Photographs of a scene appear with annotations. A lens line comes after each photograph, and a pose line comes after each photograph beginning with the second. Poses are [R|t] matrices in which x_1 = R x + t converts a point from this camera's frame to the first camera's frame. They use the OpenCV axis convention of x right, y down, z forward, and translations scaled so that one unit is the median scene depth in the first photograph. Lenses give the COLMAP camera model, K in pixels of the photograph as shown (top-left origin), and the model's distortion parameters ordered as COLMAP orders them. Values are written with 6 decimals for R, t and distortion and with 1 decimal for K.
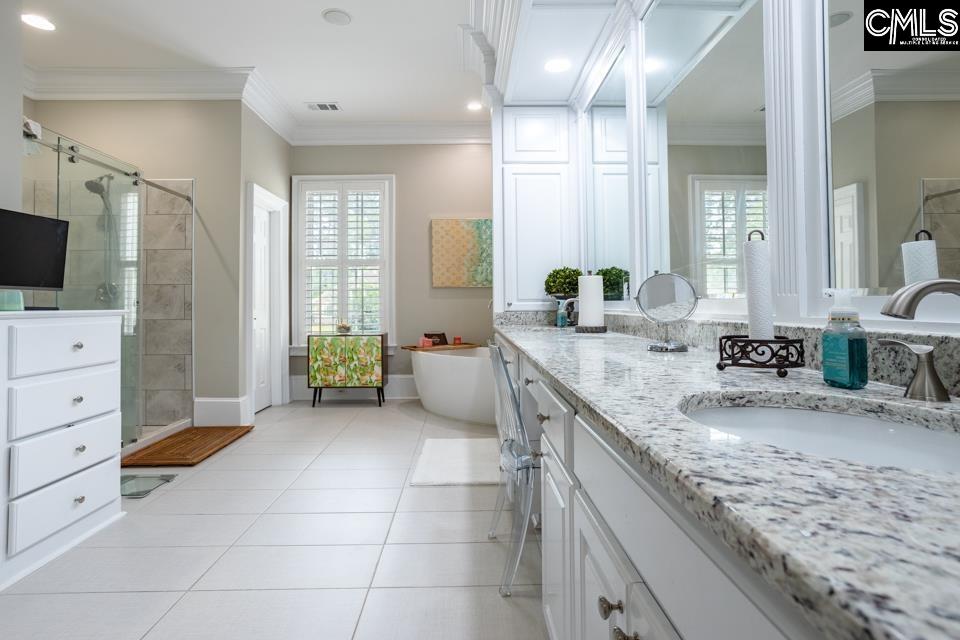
lens RADIAL K [[512.8, 0, 483.4], [0, 512.8, 288.1], [0, 0, 1]] dist [-0.048164, 0.004166]
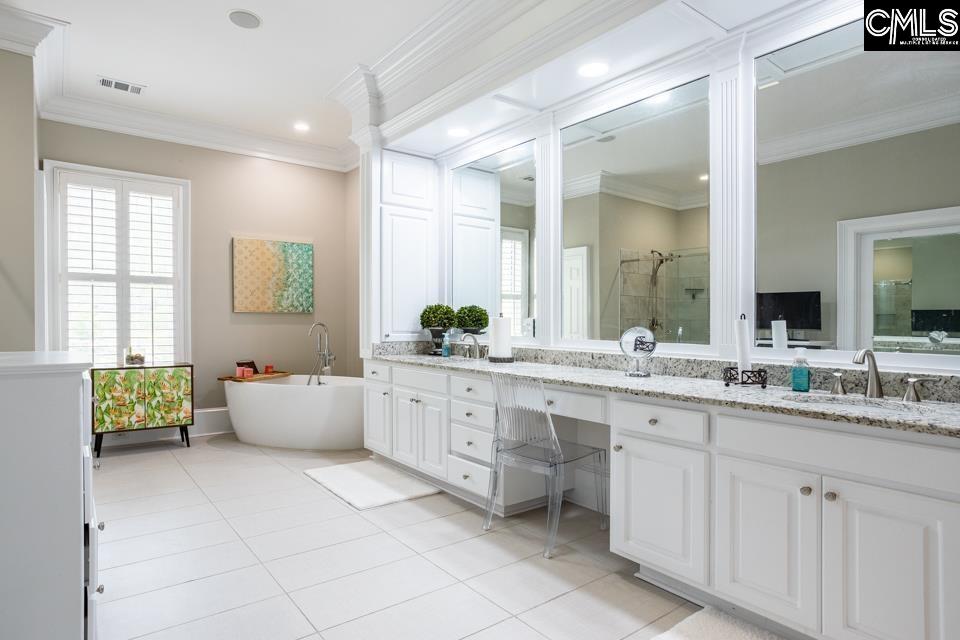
lens RADIAL K [[512.8, 0, 483.1], [0, 512.8, 325.8], [0, 0, 1]] dist [-0.048164, 0.004166]
pose [[0.801705, 0.014155, 0.597552, -0.319379], [-0.037177, 0.998965, 0.026215, -0.018526], [-0.596562, -0.043232, 0.801402, 0.007840]]
